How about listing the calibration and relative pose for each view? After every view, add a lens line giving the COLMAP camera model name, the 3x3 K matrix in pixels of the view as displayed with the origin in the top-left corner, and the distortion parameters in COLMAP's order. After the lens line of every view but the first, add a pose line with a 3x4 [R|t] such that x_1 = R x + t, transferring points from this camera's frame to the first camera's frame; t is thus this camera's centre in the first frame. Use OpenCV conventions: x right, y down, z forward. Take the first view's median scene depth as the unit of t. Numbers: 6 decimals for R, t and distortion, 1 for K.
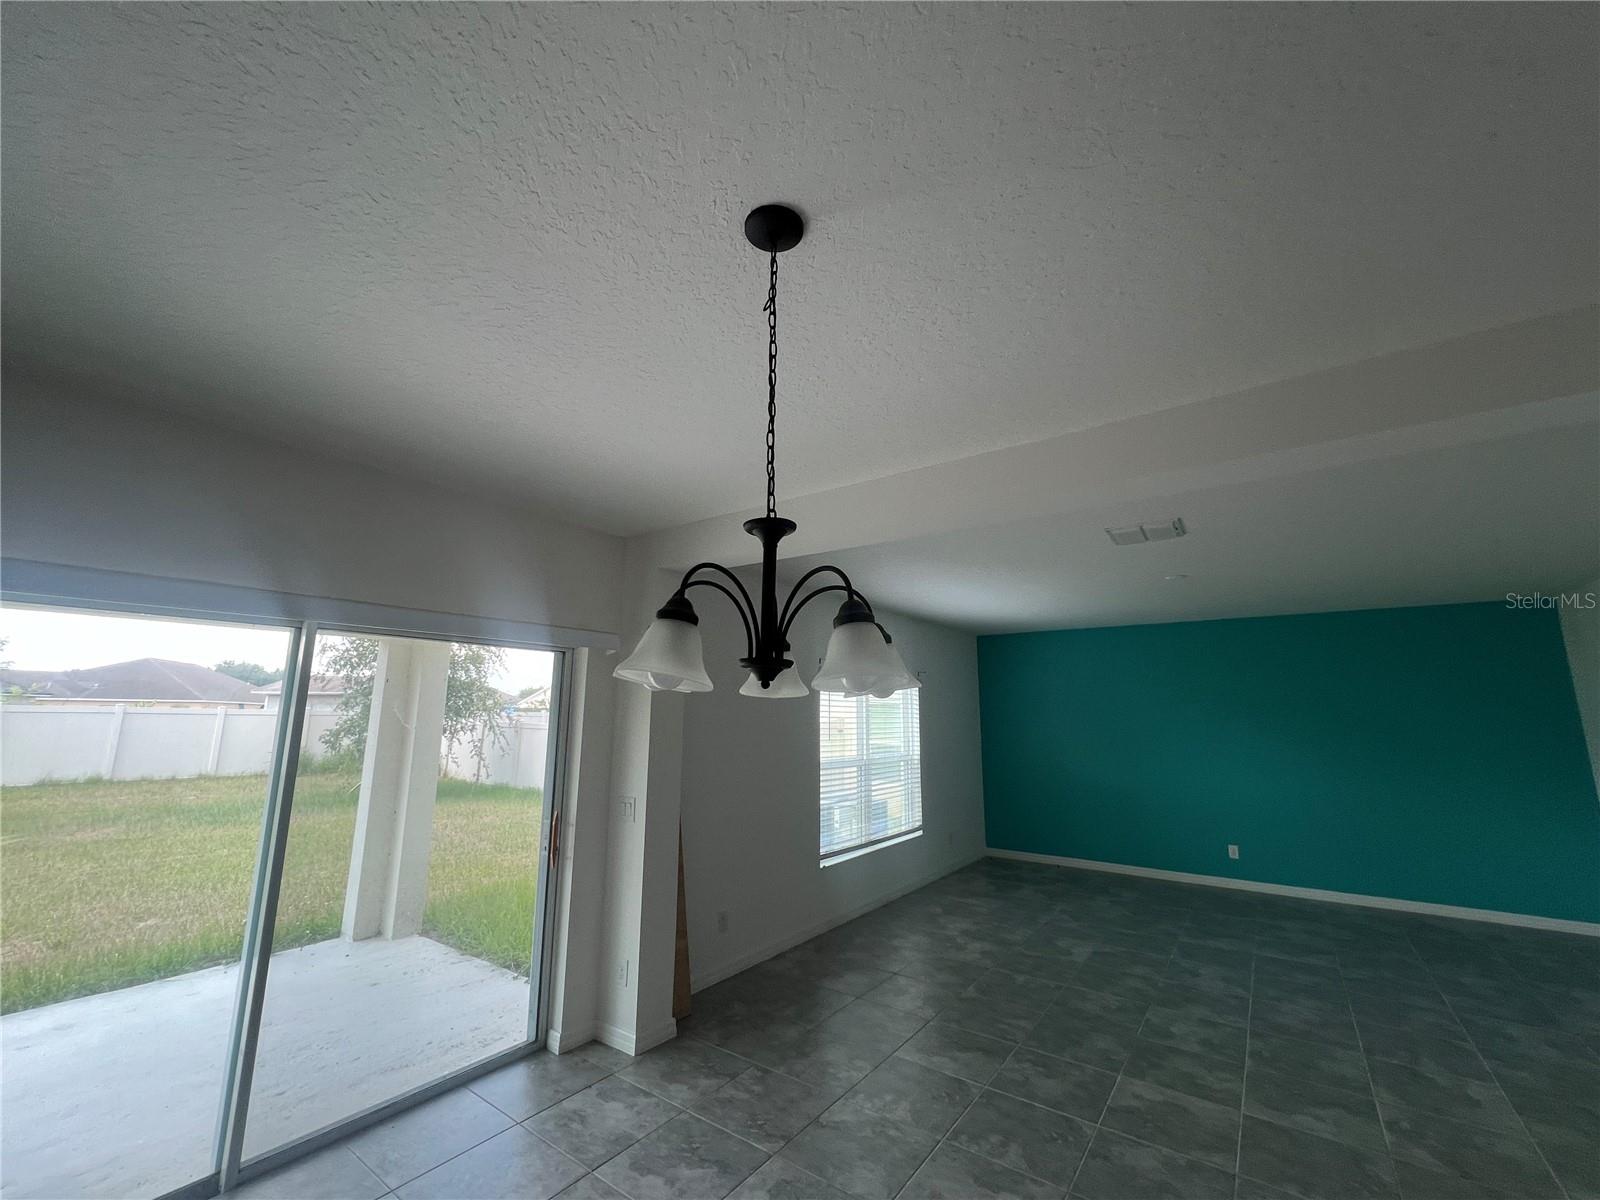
lens RADIAL K [[636.1, 0, 795.5], [0, 636.1, 593.5], [0, 0, 1]] dist [0.003734, -0.001324]
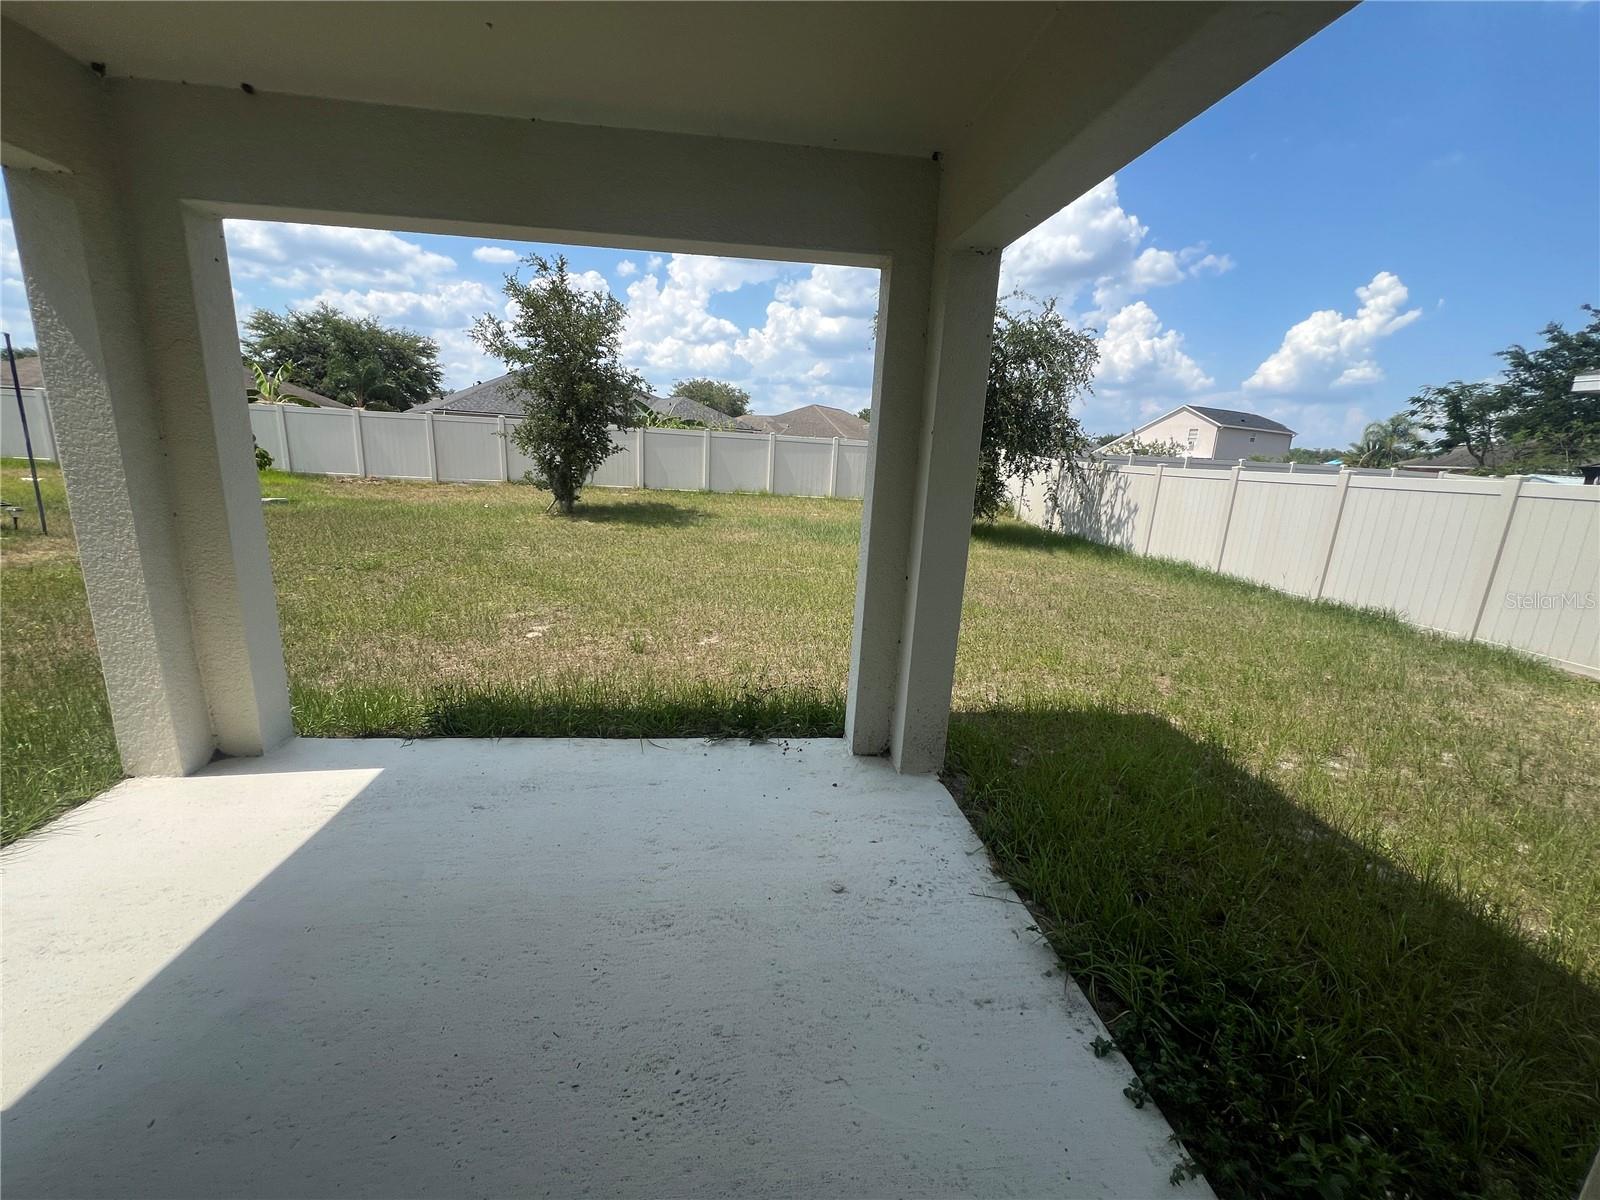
lens RADIAL K [[647.2, 0, 796.4], [0, 647.2, 602.4], [0, 0, 1]] dist [-0.000070, 0.000313]
pose [[0.674134, 0.200423, -0.710896, -0.094513], [0.092058, 0.932176, 0.350106, 0.051774], [0.732849, -0.301462, 0.609961, 0.195843]]
